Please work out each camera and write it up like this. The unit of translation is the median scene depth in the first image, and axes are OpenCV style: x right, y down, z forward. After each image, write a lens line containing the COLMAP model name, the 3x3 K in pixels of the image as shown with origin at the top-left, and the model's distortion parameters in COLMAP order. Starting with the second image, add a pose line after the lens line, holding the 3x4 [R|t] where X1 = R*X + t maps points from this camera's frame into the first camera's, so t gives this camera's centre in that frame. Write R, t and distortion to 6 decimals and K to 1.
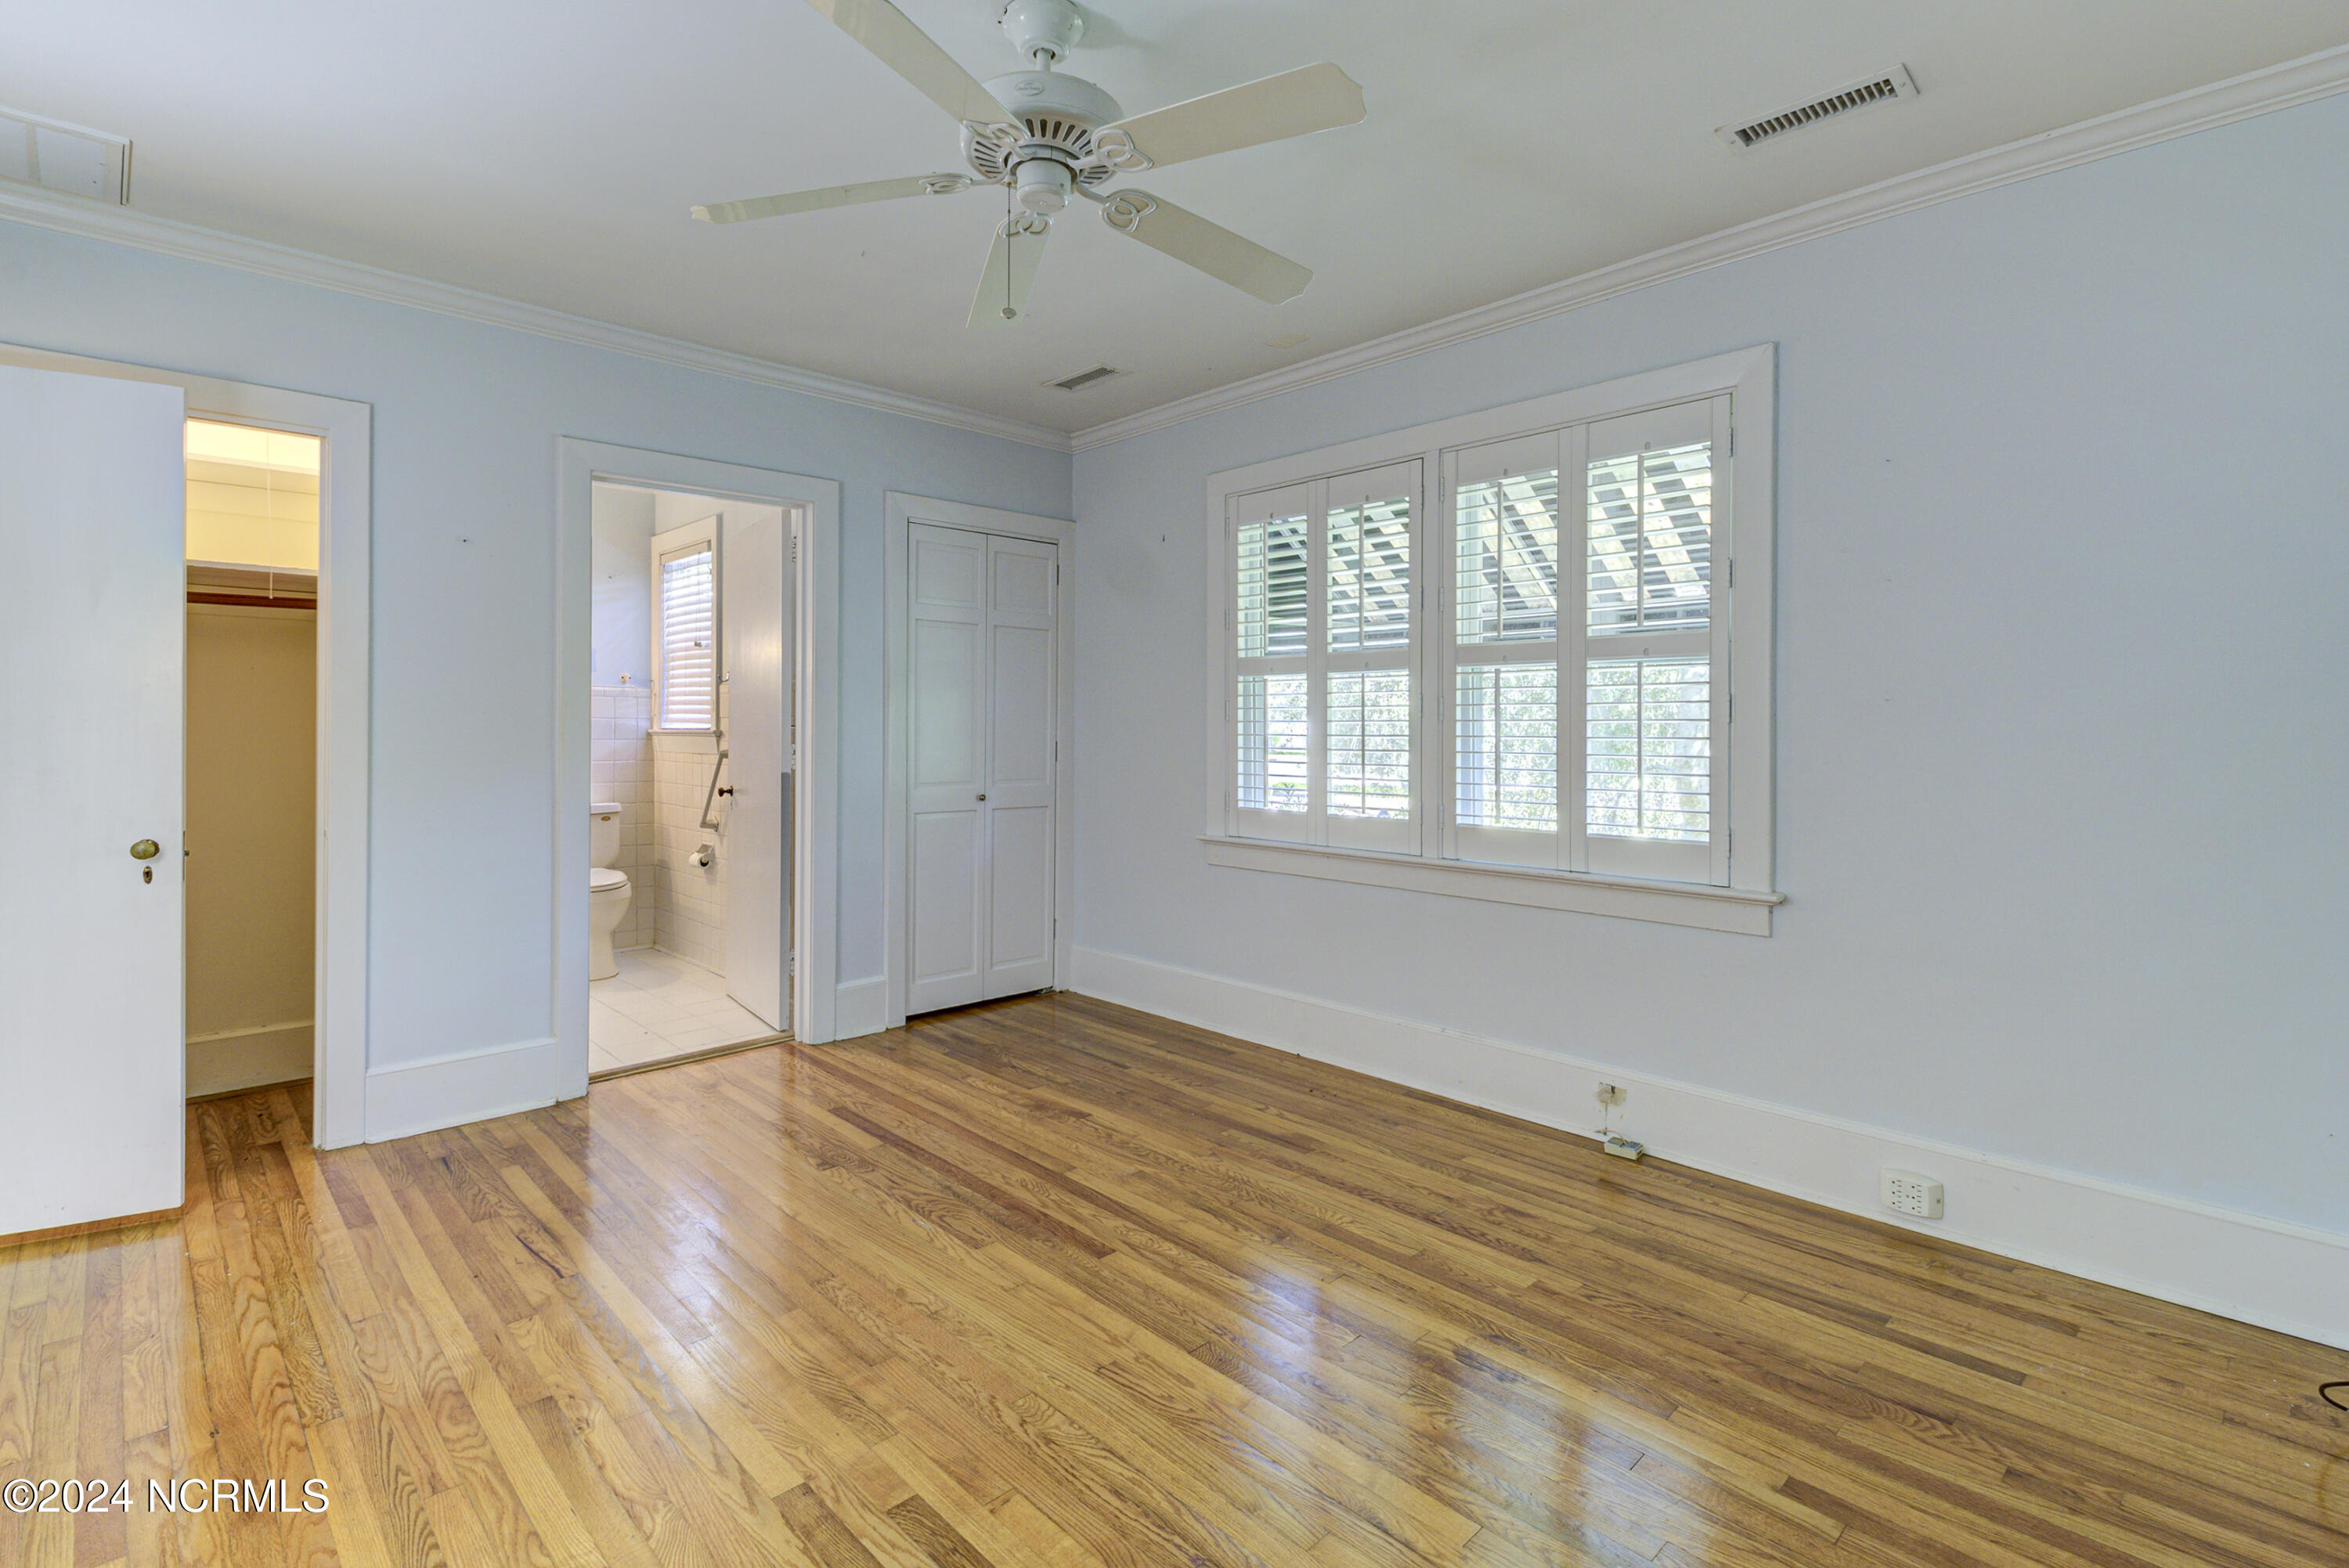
lens RADIAL K [[1084.8, 0, 1181.0], [0, 1084.8, 746.9], [0, 0, 1]] dist [0.010677, -0.014540]
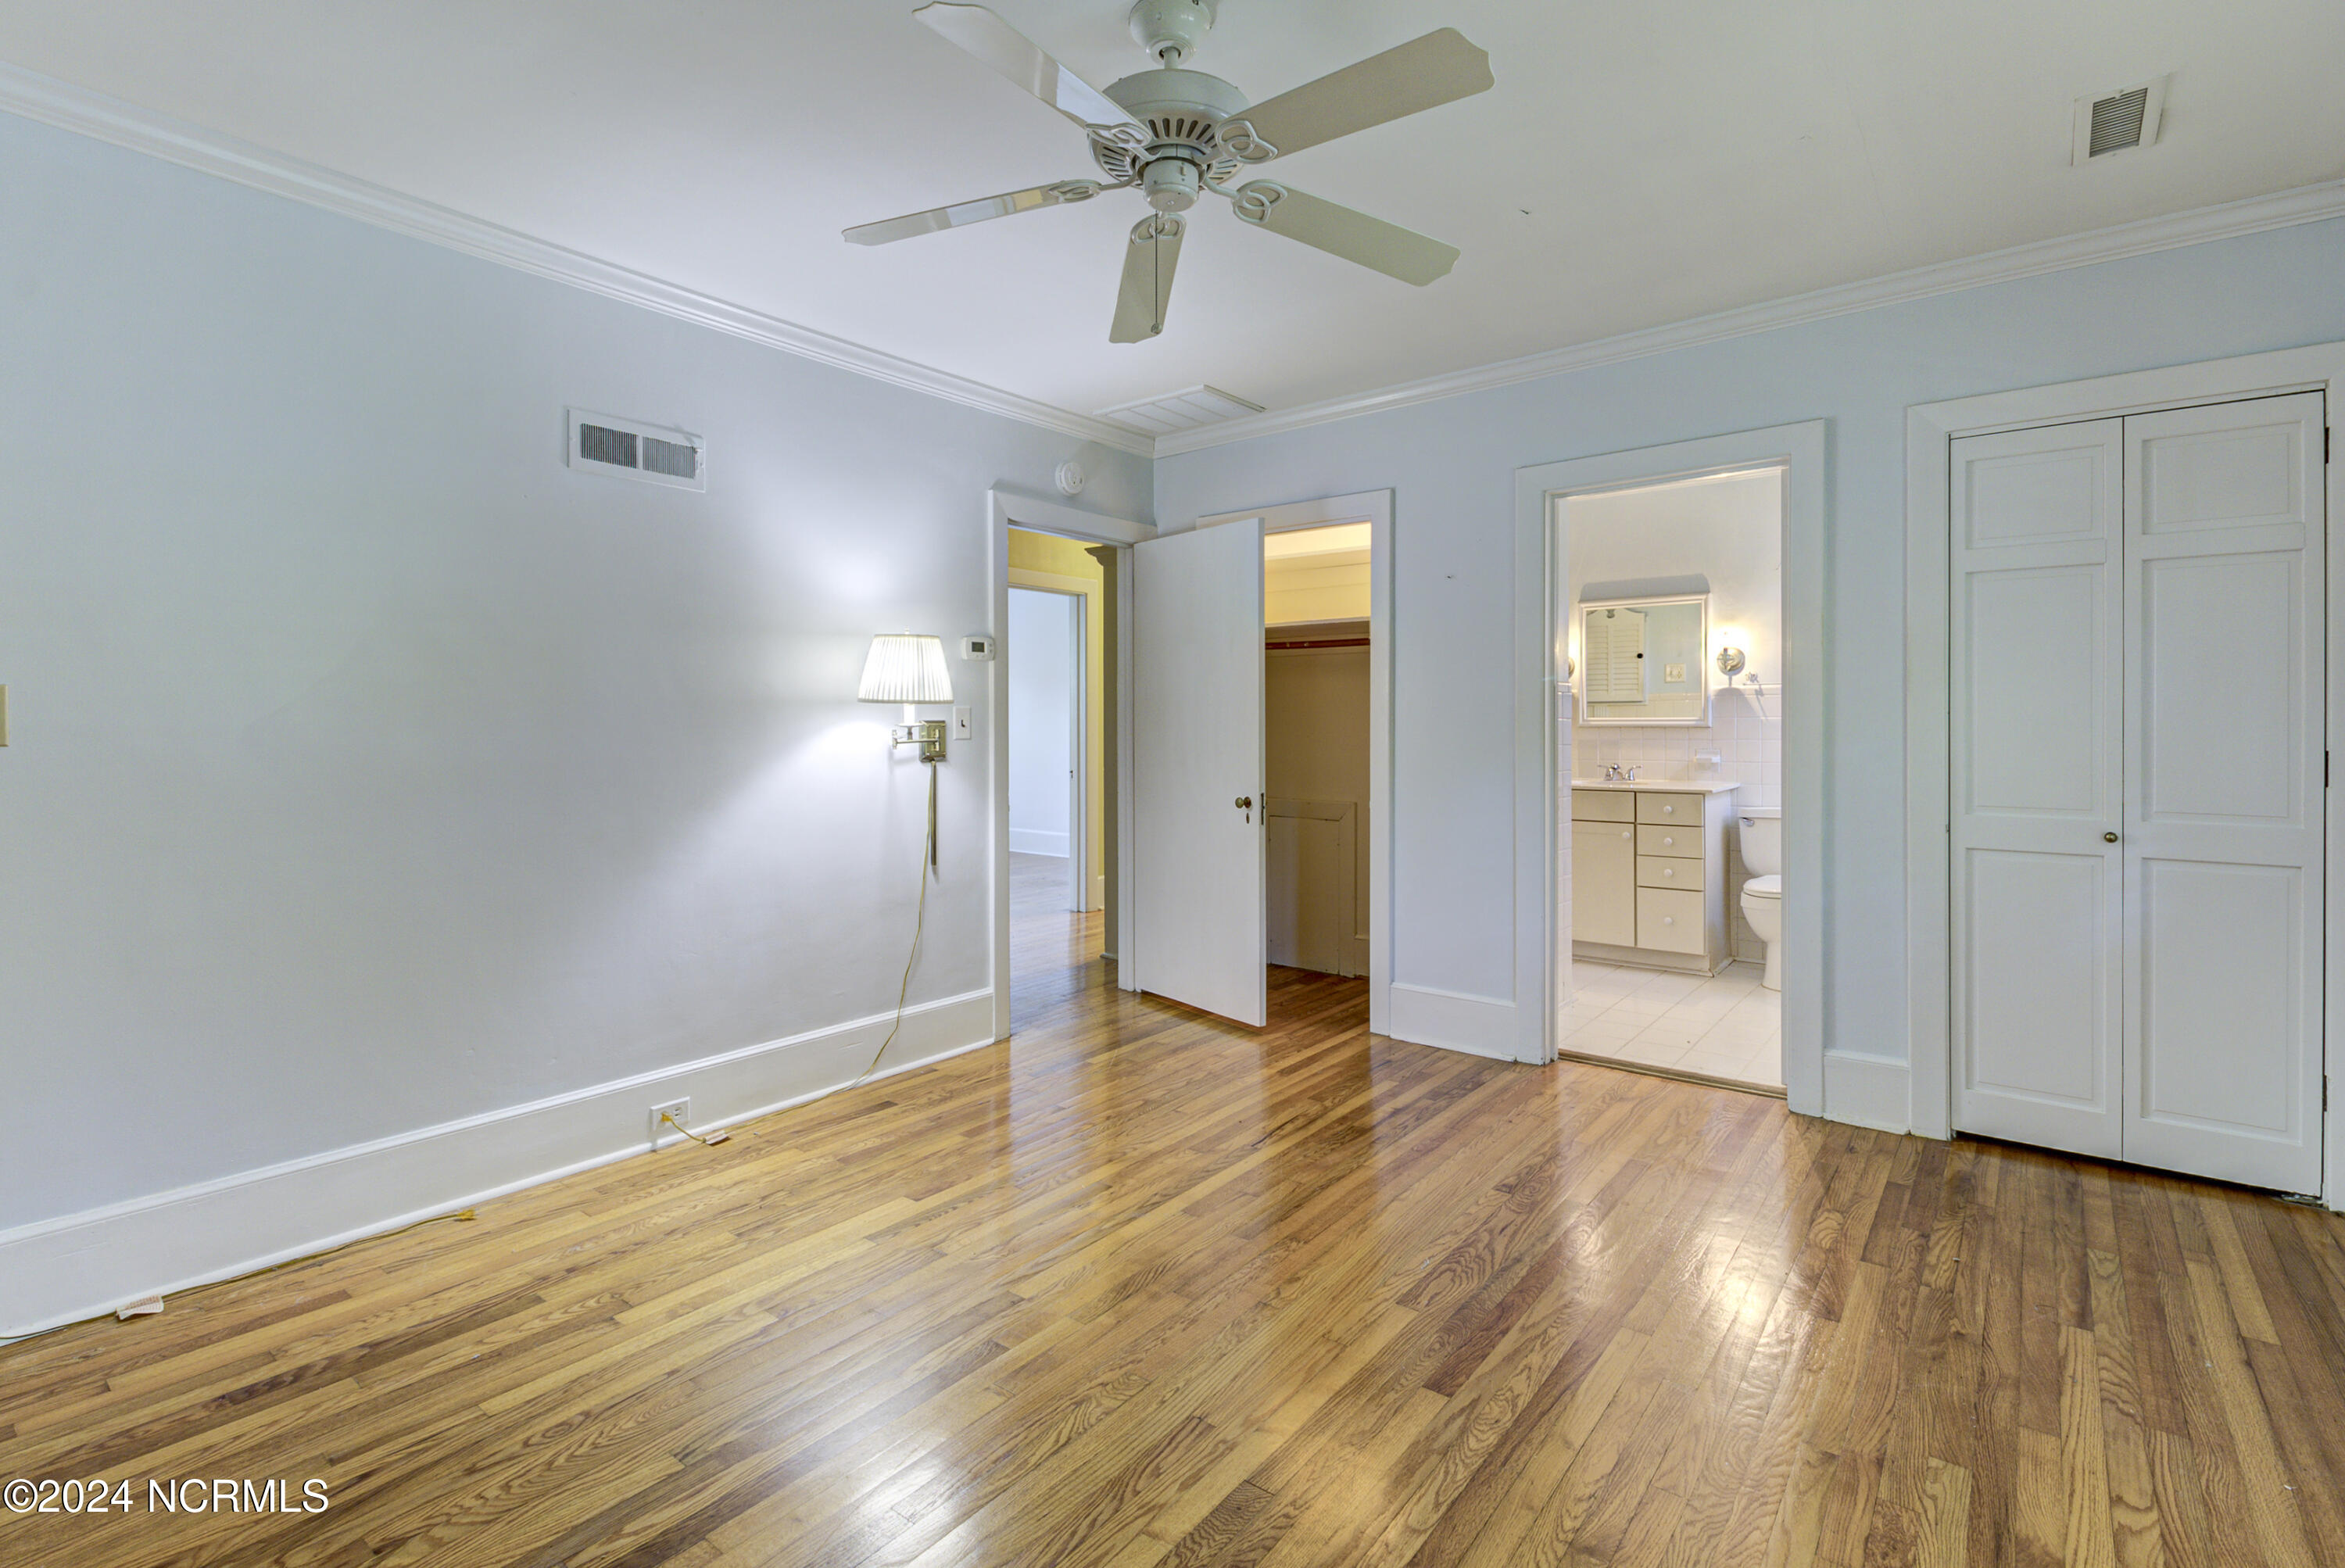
lens RADIAL K [[1083.0, 0, 1179.0], [0, 1083.0, 747.0], [0, 0, 1]] dist [0.010677, -0.014540]
pose [[0.127266, 0.014216, -0.991767, 0.580216], [-0.015299, 0.999806, 0.012368, -0.008487], [0.991751, 0.013599, 0.127459, 0.596565]]
